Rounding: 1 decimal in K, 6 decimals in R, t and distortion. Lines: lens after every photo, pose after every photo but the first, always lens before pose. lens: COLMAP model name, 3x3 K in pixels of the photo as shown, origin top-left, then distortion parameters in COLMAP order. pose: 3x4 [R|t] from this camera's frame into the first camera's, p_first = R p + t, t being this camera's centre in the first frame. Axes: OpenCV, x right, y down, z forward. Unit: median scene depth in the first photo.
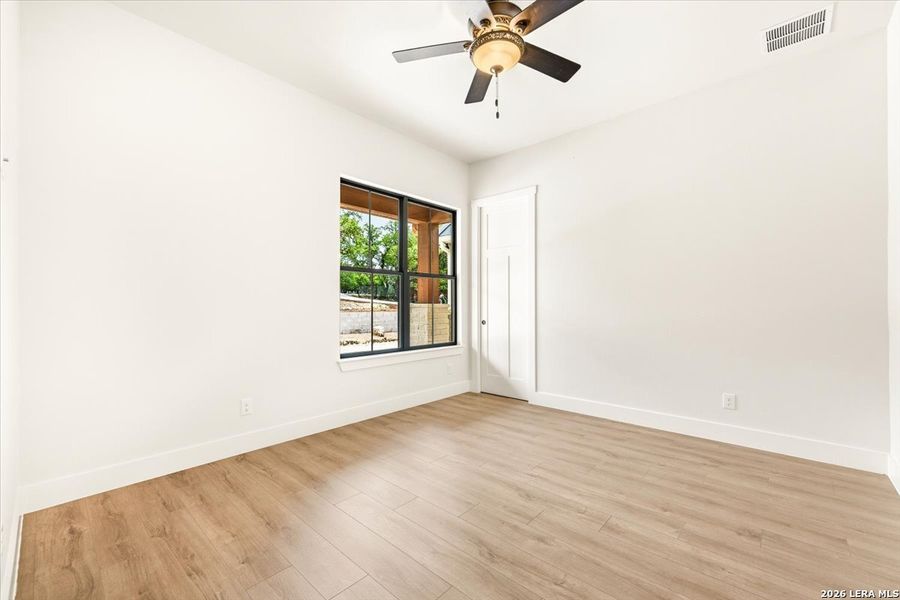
lens RADIAL K [[365.4, 0, 448.8], [0, 365.4, 303.1], [0, 0, 1]] dist [-0.002088, -0.000095]
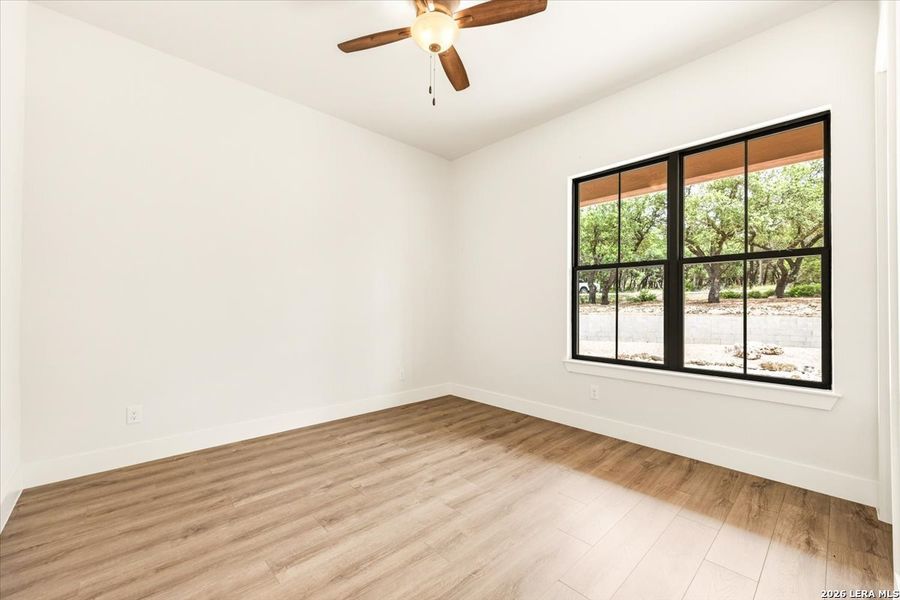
lens RADIAL K [[365.4, 0, 448.4], [0, 365.4, 300.3], [0, 0, 1]] dist [-0.002088, -0.000095]
pose [[-0.074813, -0.005711, -0.997181, 0.610140], [0.001049, 0.999983, -0.005806, -0.001855], [0.997197, -0.001480, -0.074805, 0.611887]]
